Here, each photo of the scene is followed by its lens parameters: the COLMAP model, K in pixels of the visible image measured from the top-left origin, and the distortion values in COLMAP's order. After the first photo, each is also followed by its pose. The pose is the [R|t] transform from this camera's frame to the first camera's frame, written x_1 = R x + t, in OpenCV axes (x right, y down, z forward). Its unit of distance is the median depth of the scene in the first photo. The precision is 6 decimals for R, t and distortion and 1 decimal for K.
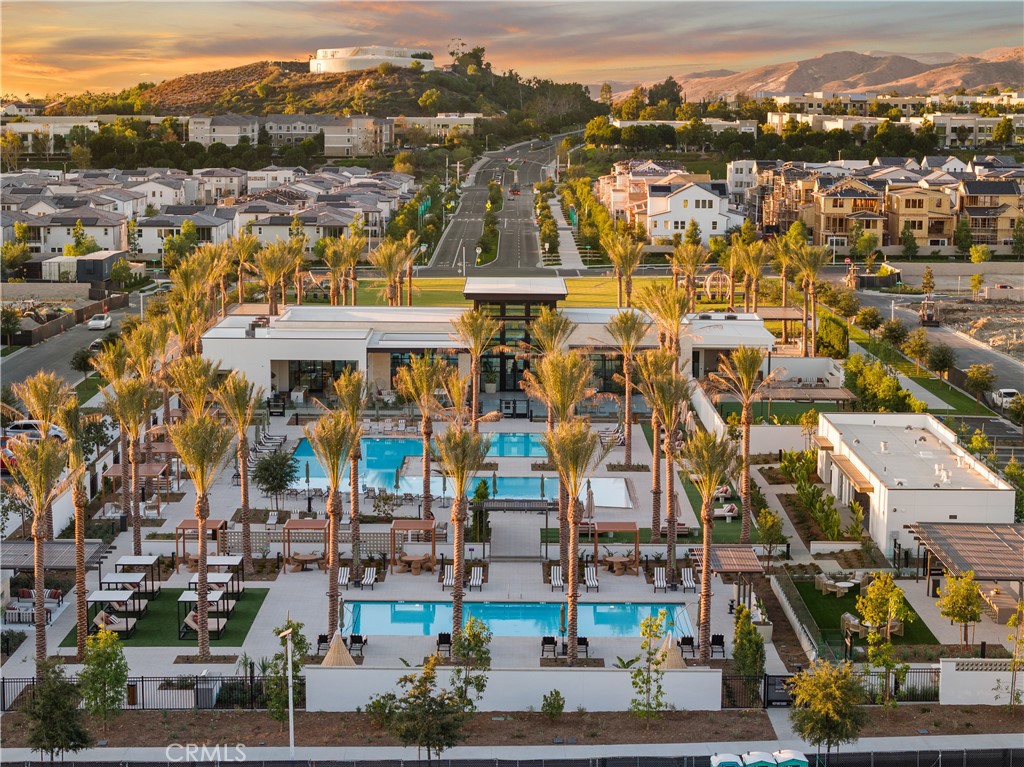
lens RADIAL K [[2077.2, 0, 512.0], [0, 2077.2, 383.5], [0, 0, 1]] dist [-0.209950, 1.686840]
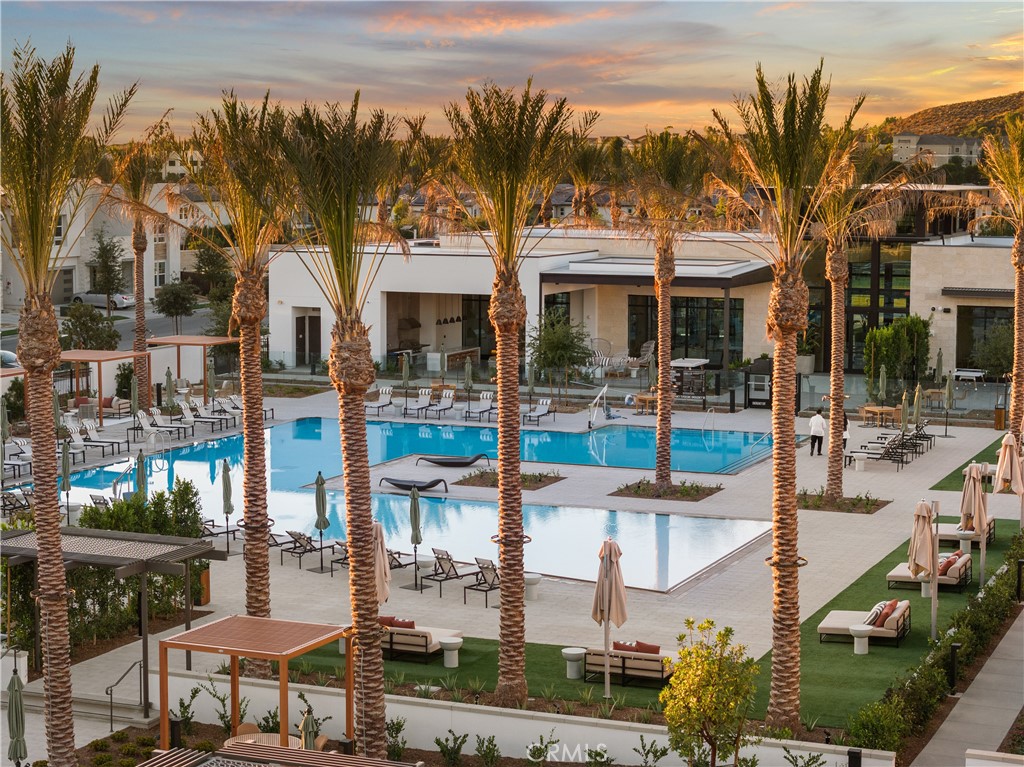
lens RADIAL K [[2077.2, 0, 512.0], [0, 2077.2, 383.5], [0, 0, 1]] dist [-0.209950, 1.686840]
pose [[0.923453, 0.040189, -0.381602, 0.032416], [-0.053091, 0.998317, -0.023339, 0.006102], [0.380022, 0.041812, 0.924032, 0.119936]]
